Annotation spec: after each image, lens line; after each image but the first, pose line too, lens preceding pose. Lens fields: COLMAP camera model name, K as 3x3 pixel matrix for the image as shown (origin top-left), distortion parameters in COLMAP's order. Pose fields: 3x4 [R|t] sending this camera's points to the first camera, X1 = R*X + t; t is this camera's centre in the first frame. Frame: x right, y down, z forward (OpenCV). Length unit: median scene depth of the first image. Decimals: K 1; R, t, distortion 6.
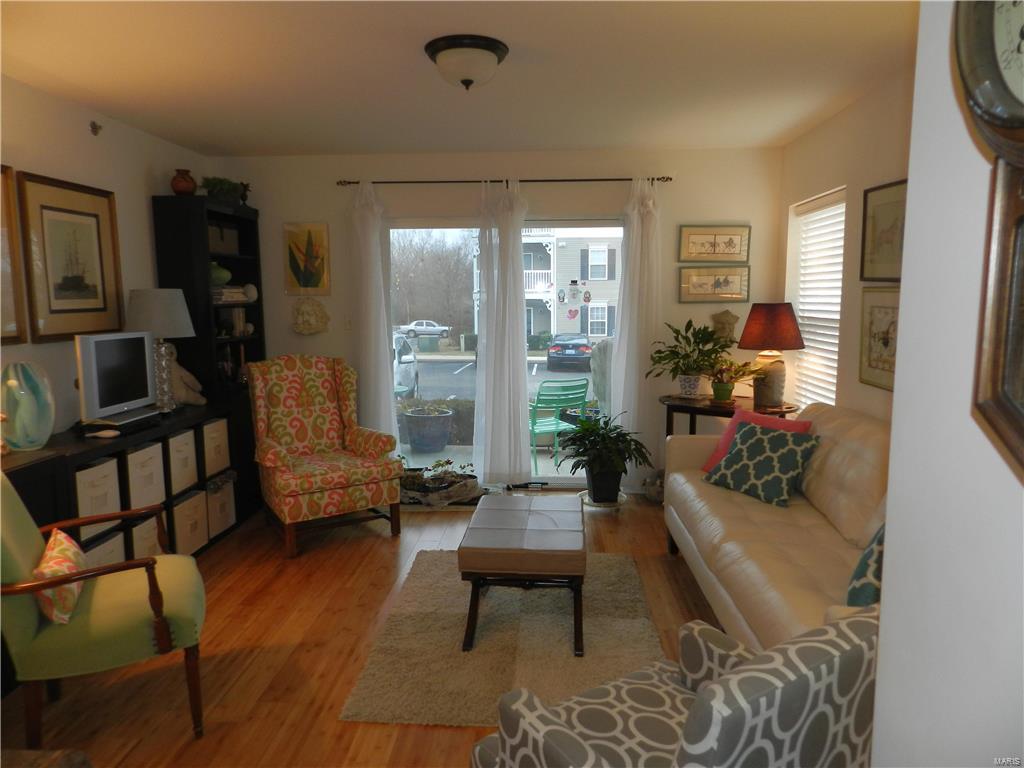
lens RADIAL K [[685.3, 0, 514.5], [0, 685.3, 384.1], [0, 0, 1]] dist [0.012616, -0.007319]
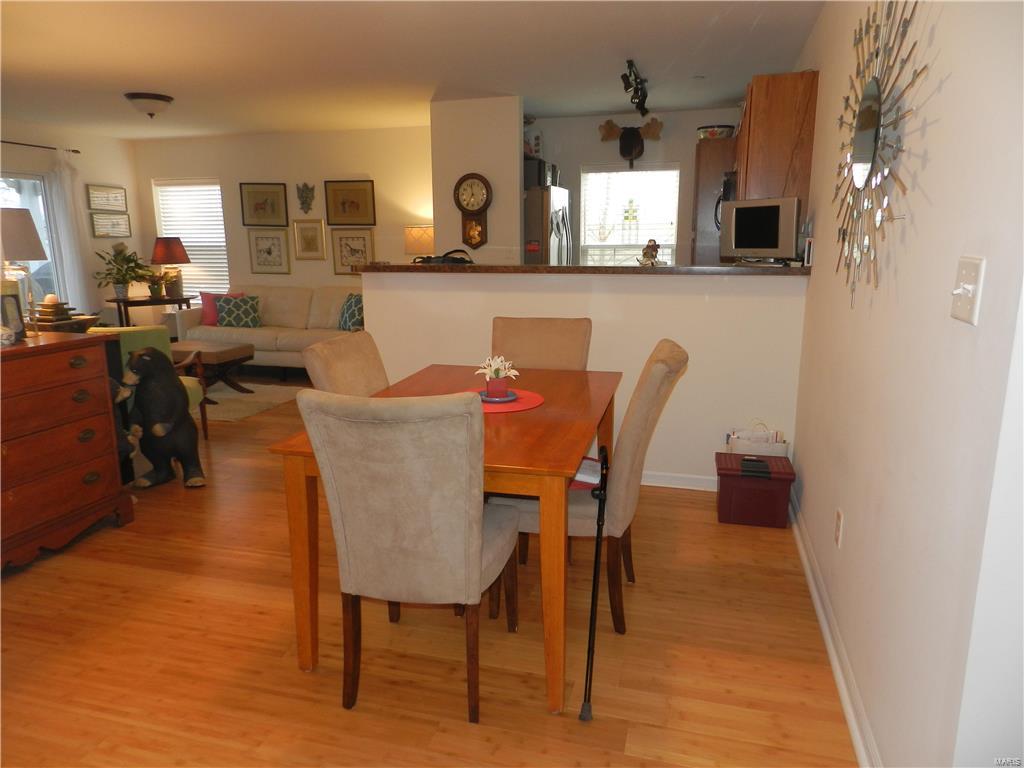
lens RADIAL K [[685.3, 0, 512.7], [0, 685.3, 385.1], [0, 0, 1]] dist [0.012616, -0.007319]
pose [[0.222356, -0.197049, 0.954845, -1.173059], [0.125765, 0.976978, 0.172330, 0.057784], [-0.966820, 0.081768, 0.242018, -0.235268]]
